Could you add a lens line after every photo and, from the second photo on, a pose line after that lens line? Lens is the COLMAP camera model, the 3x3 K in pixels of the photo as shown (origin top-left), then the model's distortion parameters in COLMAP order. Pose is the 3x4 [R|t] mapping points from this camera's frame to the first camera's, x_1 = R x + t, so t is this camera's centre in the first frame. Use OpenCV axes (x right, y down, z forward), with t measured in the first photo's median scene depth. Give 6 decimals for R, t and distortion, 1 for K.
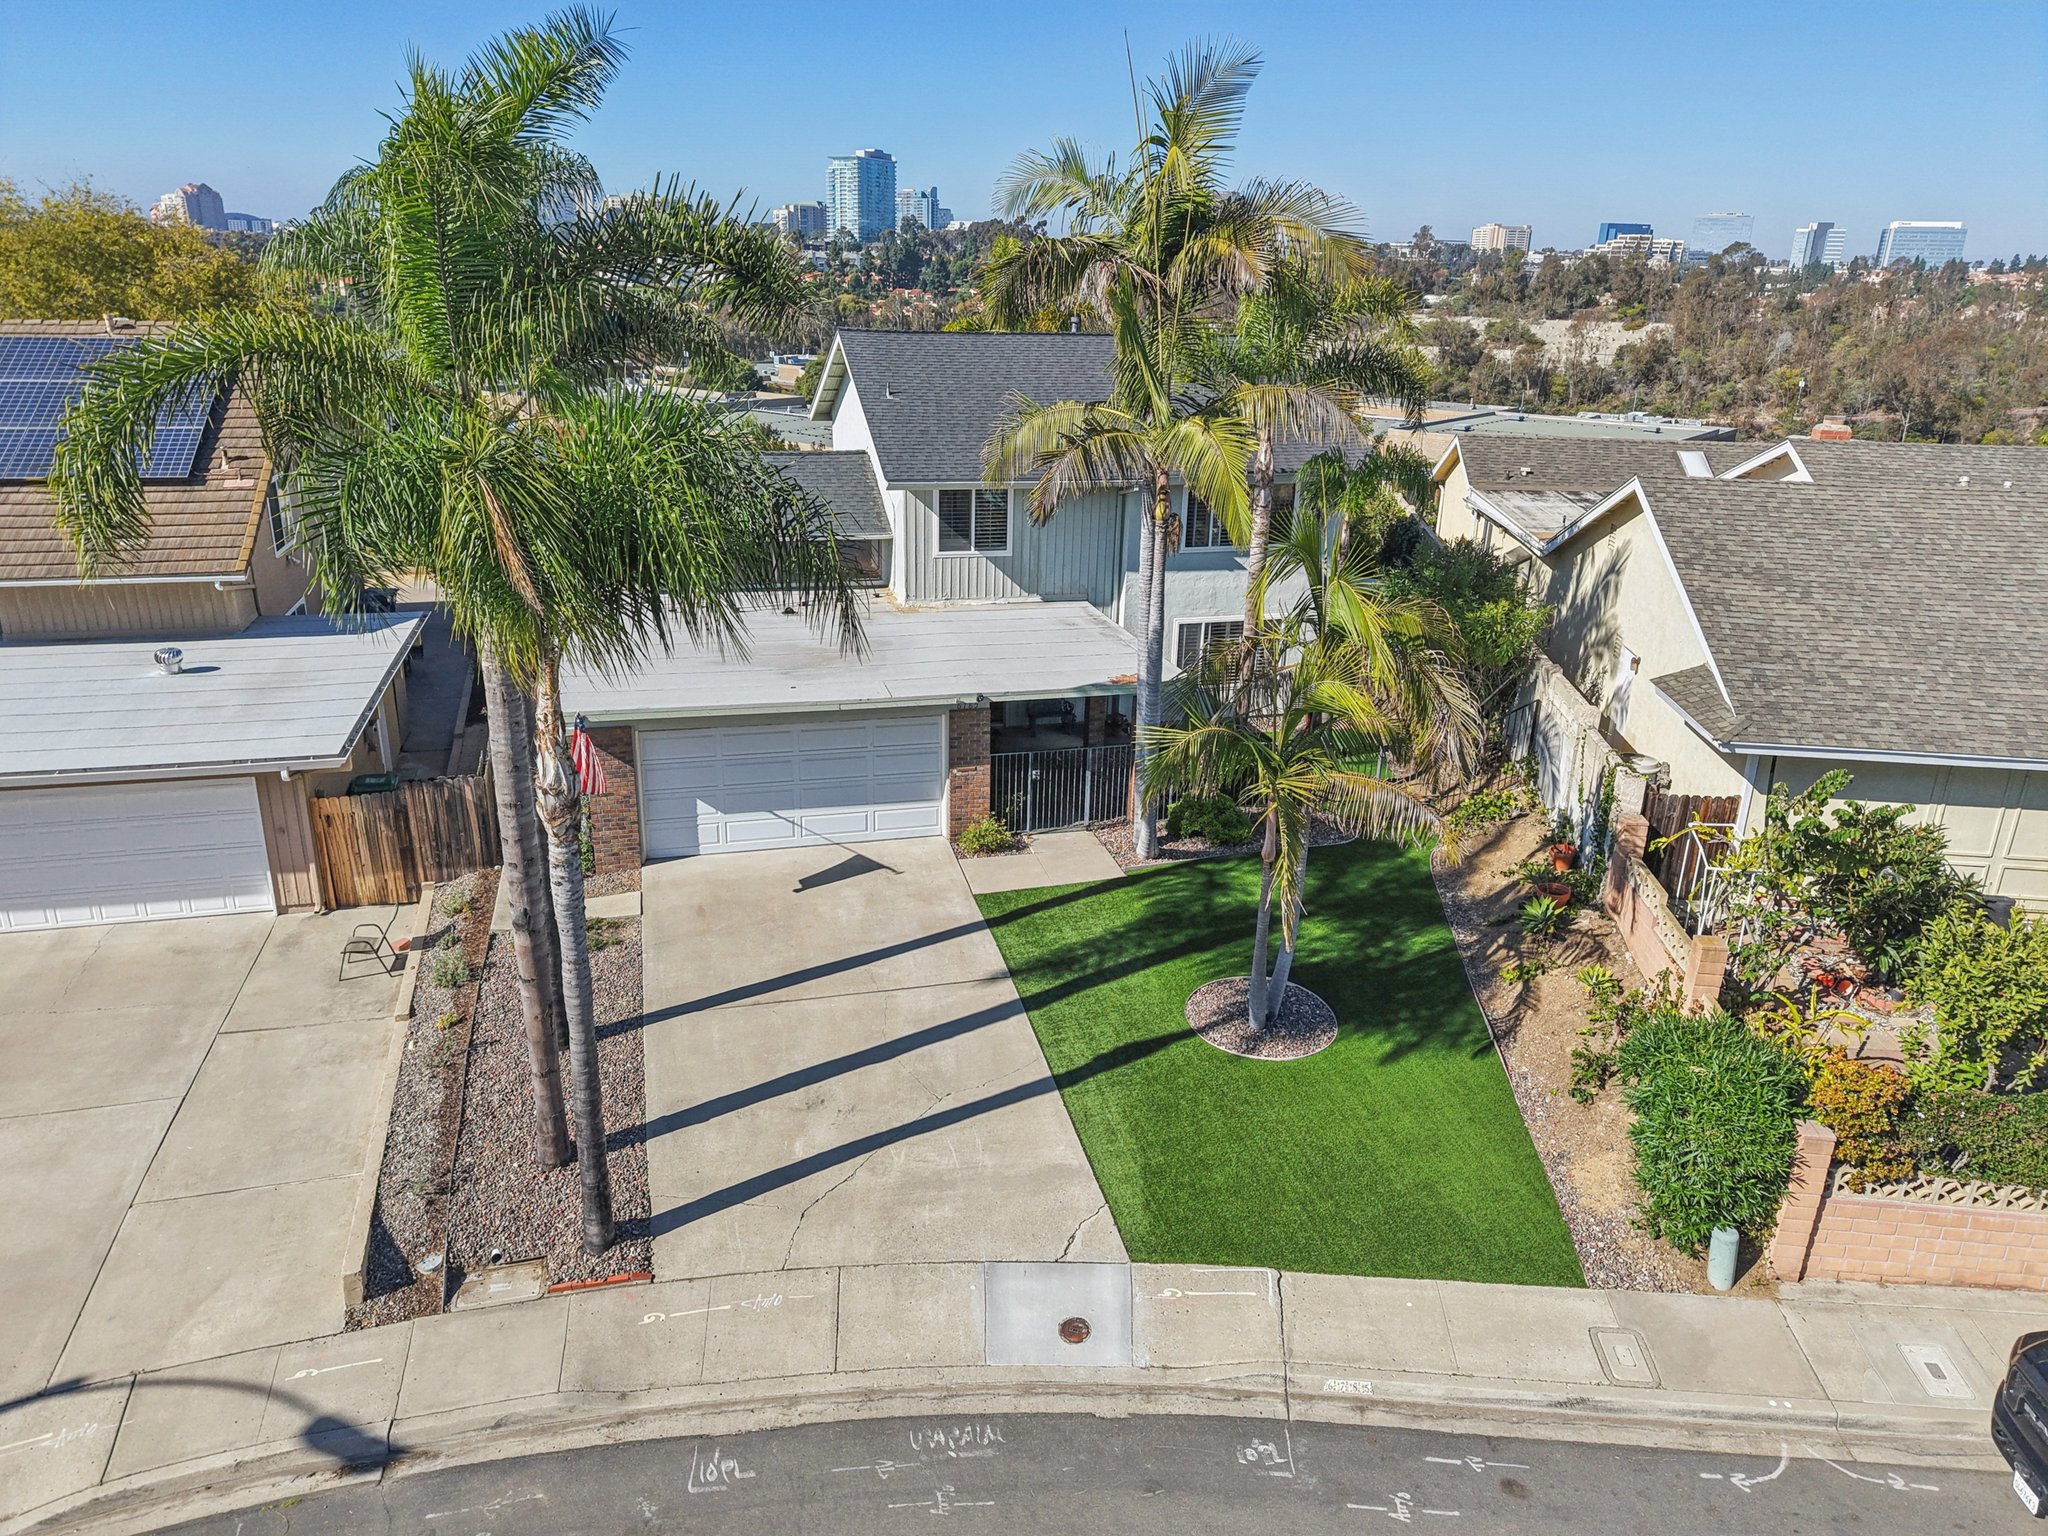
lens RADIAL K [[1371.1, 0, 1012.9], [0, 1371.1, 754.4], [0, 0, 1]] dist [0.027238, -0.031661]
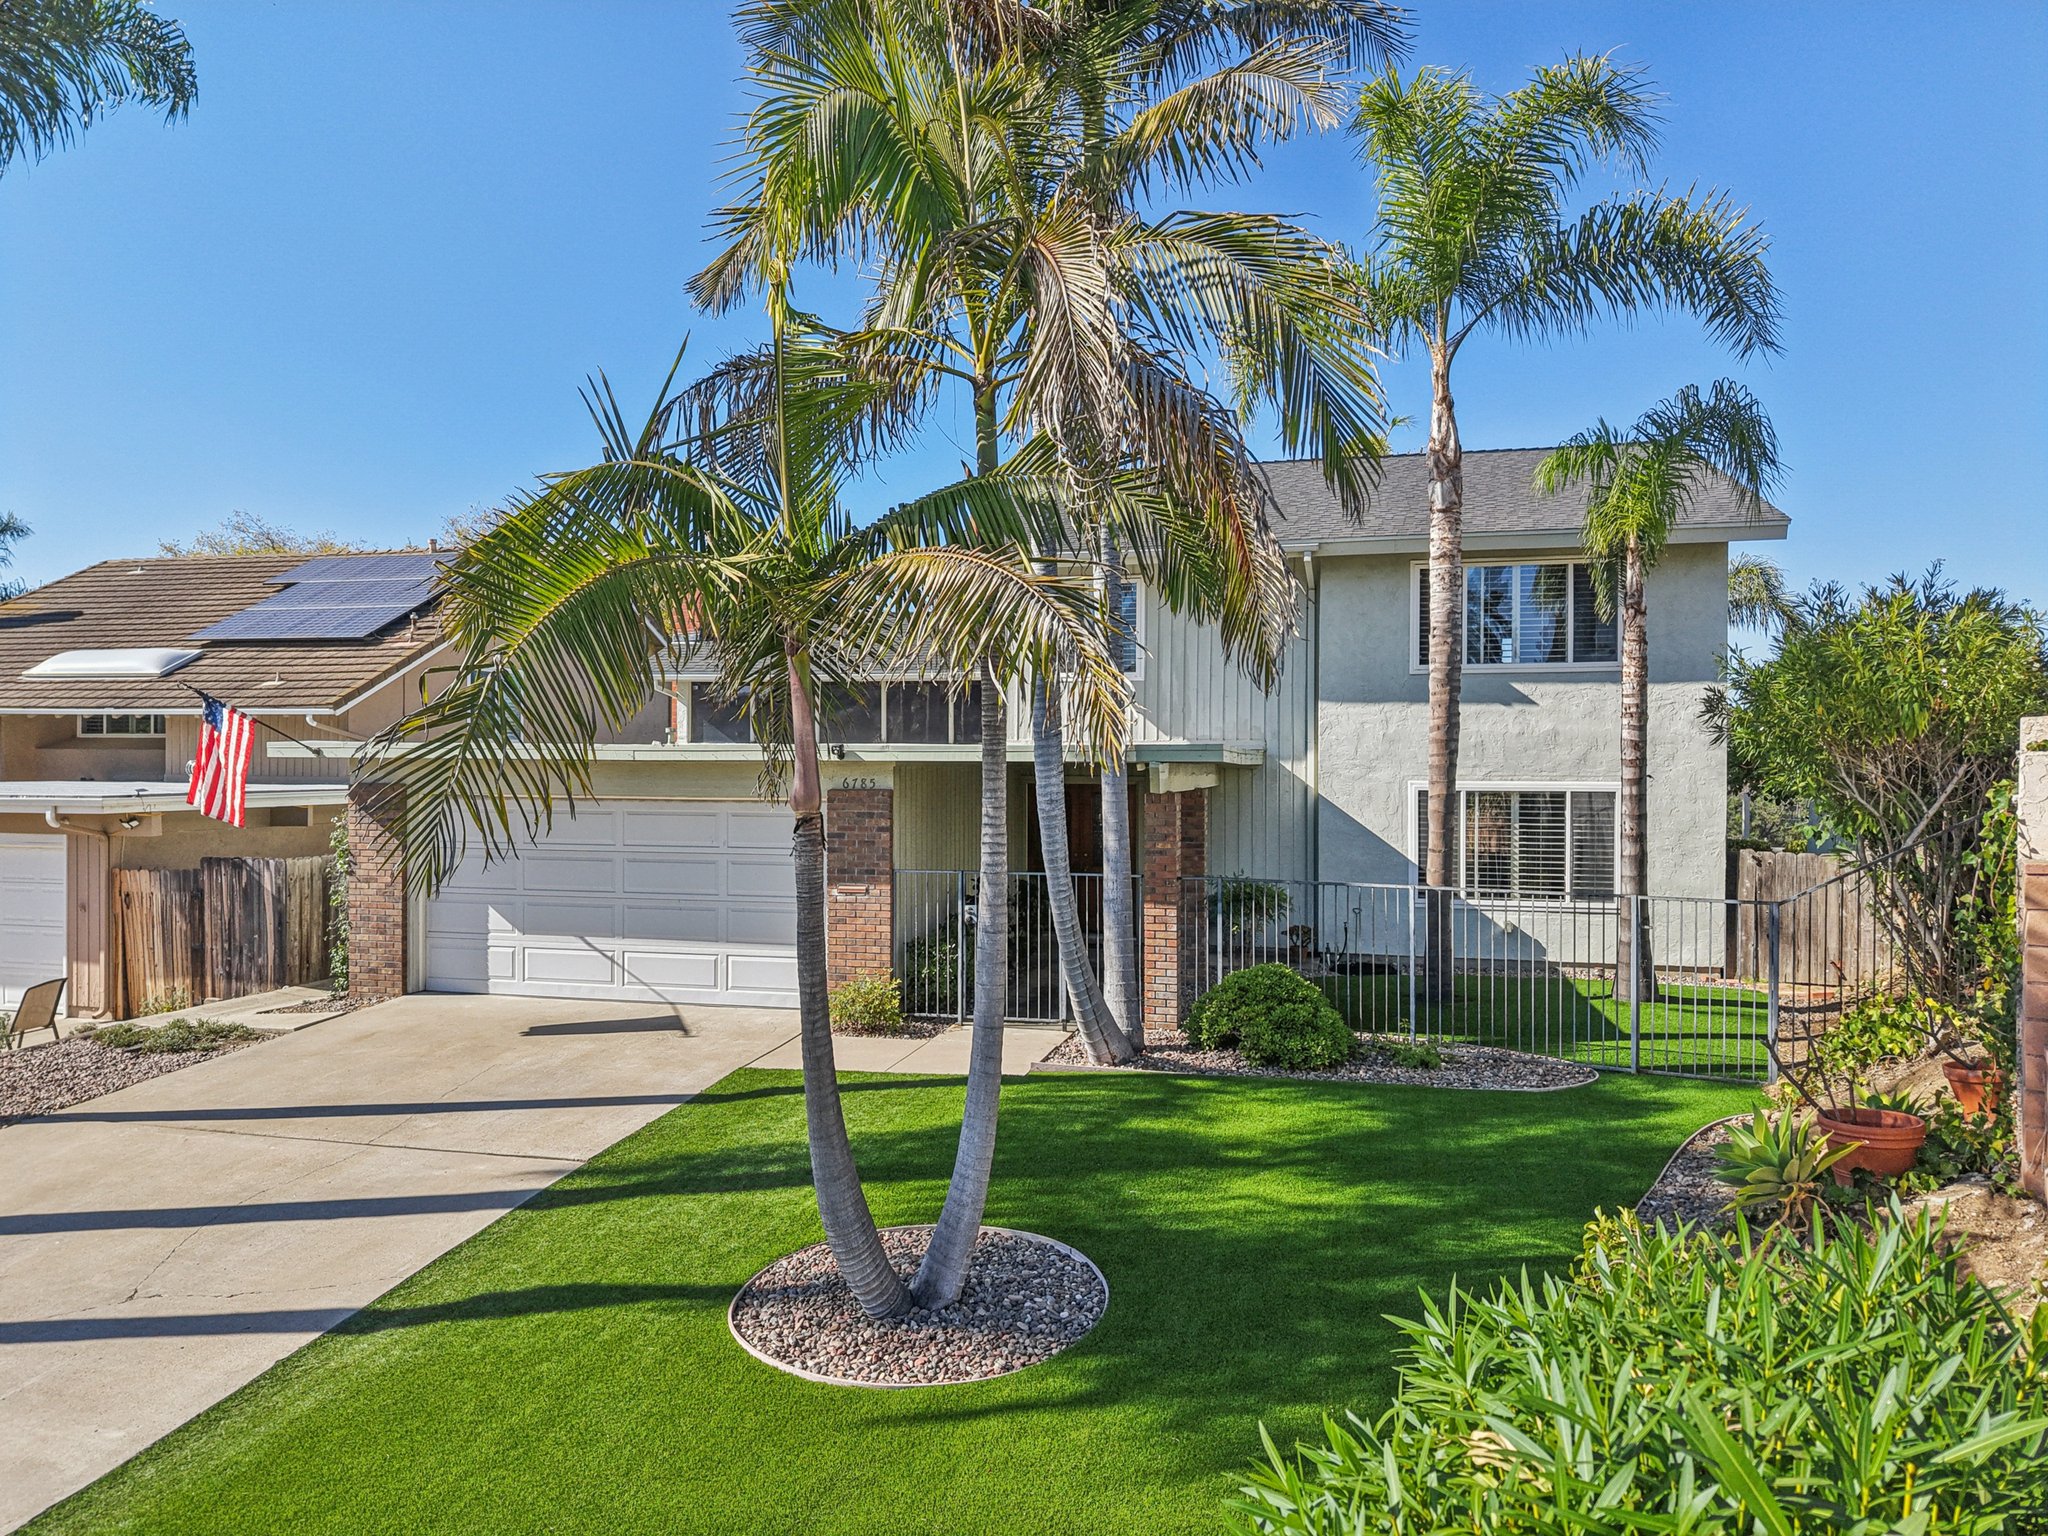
lens RADIAL K [[1371.1, 0, 1004.5], [0, 1371.1, 780.2], [0, 0, 1]] dist [0.027238, -0.031661]
pose [[0.876977, -0.009841, -0.480431, 0.369387], [-0.145341, 0.947531, -0.284713, 0.147864], [0.458025, 0.319513, 0.829532, 0.587057]]
